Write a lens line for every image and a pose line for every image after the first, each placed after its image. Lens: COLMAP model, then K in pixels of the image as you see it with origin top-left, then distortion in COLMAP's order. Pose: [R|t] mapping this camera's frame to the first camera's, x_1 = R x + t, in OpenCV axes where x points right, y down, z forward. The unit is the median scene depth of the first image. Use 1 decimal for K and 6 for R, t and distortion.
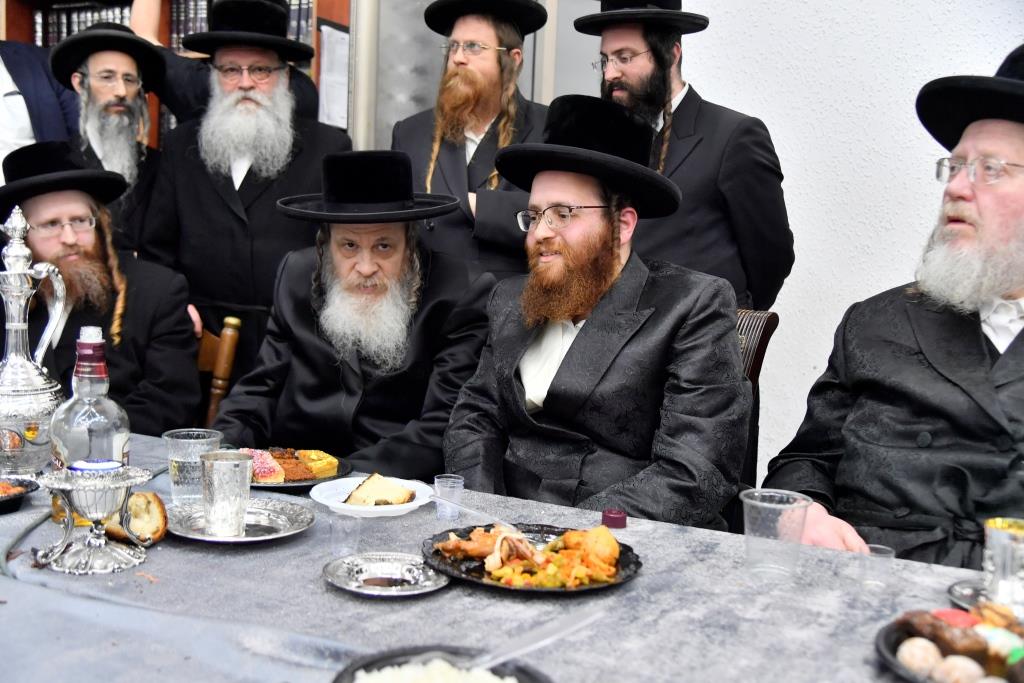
lens RADIAL K [[1052.3, 0, 512.0], [0, 1052.3, 341.5], [0, 0, 1]] dist [0.102863, -0.284811]
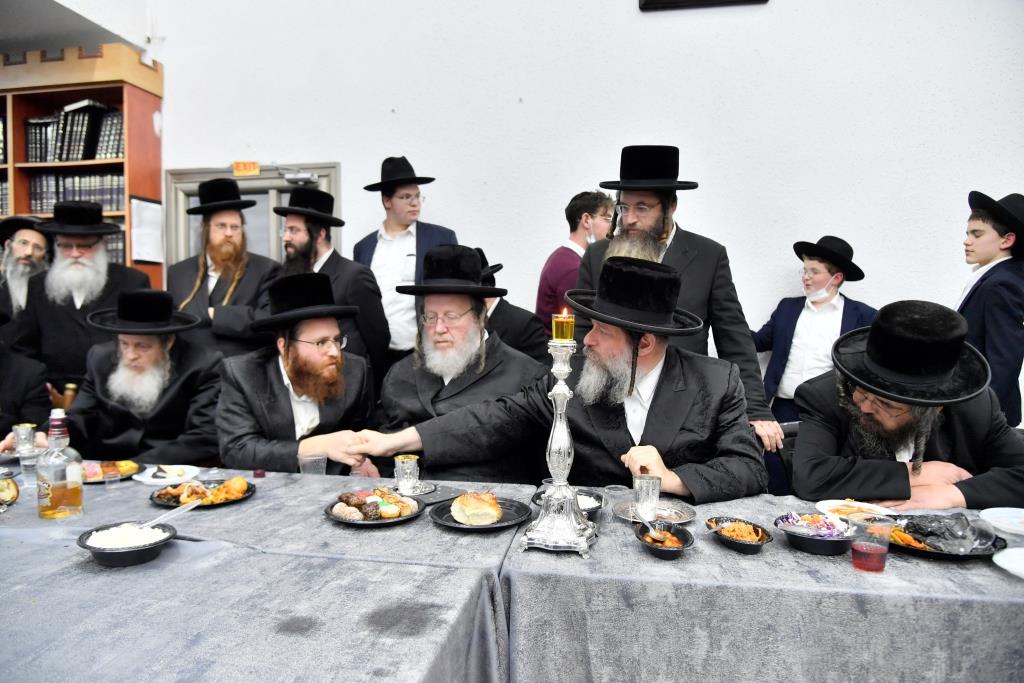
lens RADIAL K [[768.7, 0, 499.1], [0, 768.7, 332.5], [0, 0, 1]] dist [0.002377, 0.001611]
pose [[0.975360, -0.045956, 0.215779, 0.167859], [0.057111, 0.997319, -0.045744, -0.011274], [-0.213099, 0.056940, 0.975370, -0.409564]]
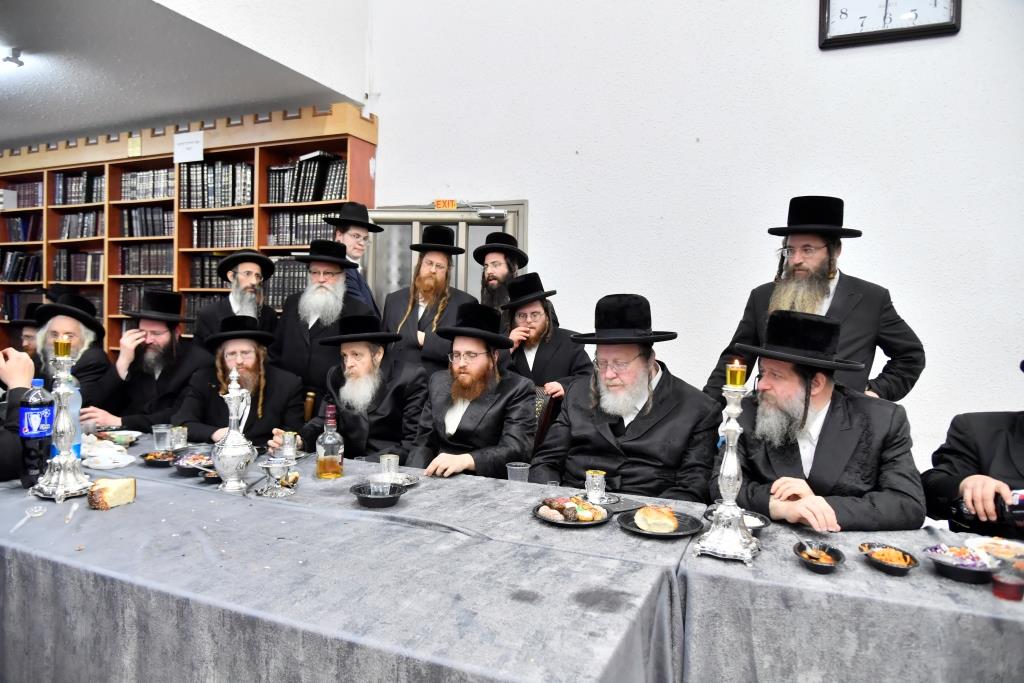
lens RADIAL K [[768.7, 0, 499.1], [0, 768.7, 332.5], [0, 0, 1]] dist [0.002377, 0.001611]
pose [[0.999647, -0.015727, 0.021426, 0.088881], [0.017007, 0.997996, -0.060943, -0.047920], [-0.020425, 0.061286, 0.997911, -0.605821]]
